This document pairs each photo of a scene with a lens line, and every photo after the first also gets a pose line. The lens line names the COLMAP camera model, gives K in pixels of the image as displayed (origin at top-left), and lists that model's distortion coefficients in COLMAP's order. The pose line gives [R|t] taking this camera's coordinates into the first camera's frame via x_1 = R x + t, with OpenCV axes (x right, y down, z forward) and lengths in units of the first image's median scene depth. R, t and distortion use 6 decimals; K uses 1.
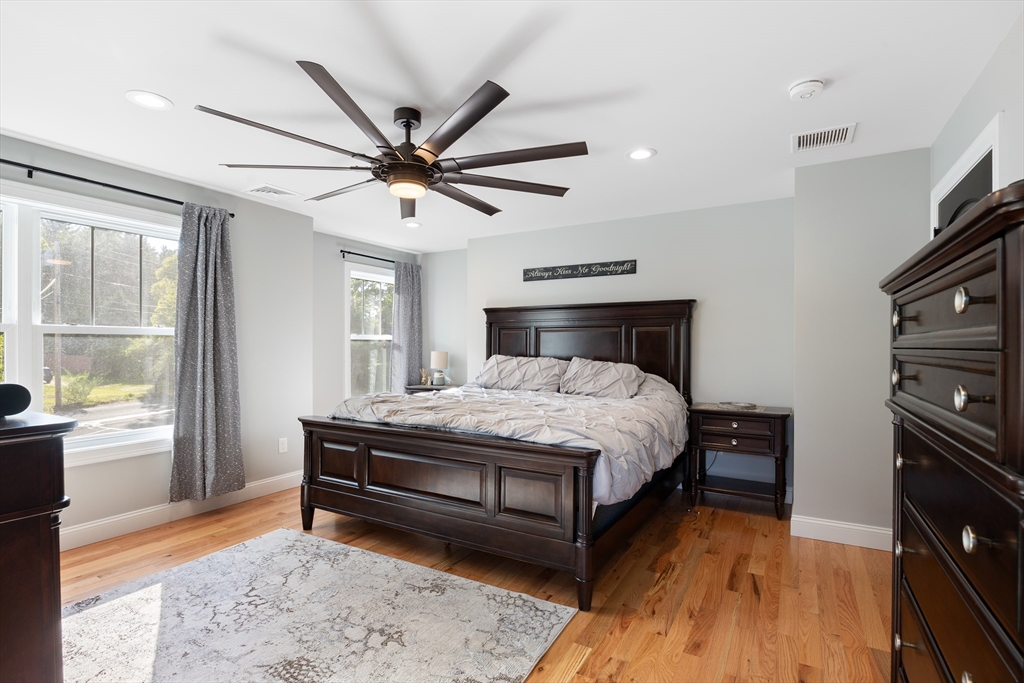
lens RADIAL K [[493.5, 0, 511.1], [0, 493.5, 346.5], [0, 0, 1]] dist [0.000404, 0.000357]
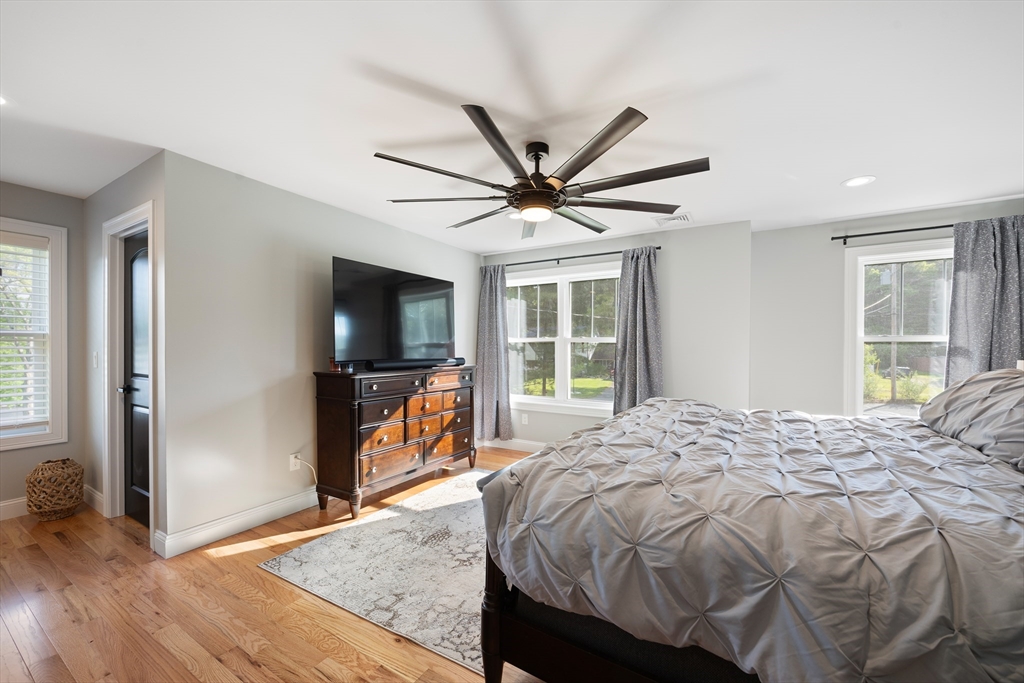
lens RADIAL K [[395.4, 0, 508.2], [0, 395.4, 347.4], [0, 0, 1]] dist [0.000576, -0.000047]
pose [[-0.018851, -0.000301, -0.999822, 0.623433], [-0.005805, 0.999983, -0.000191, -0.004277], [0.999805, 0.005800, -0.018853, 0.831585]]
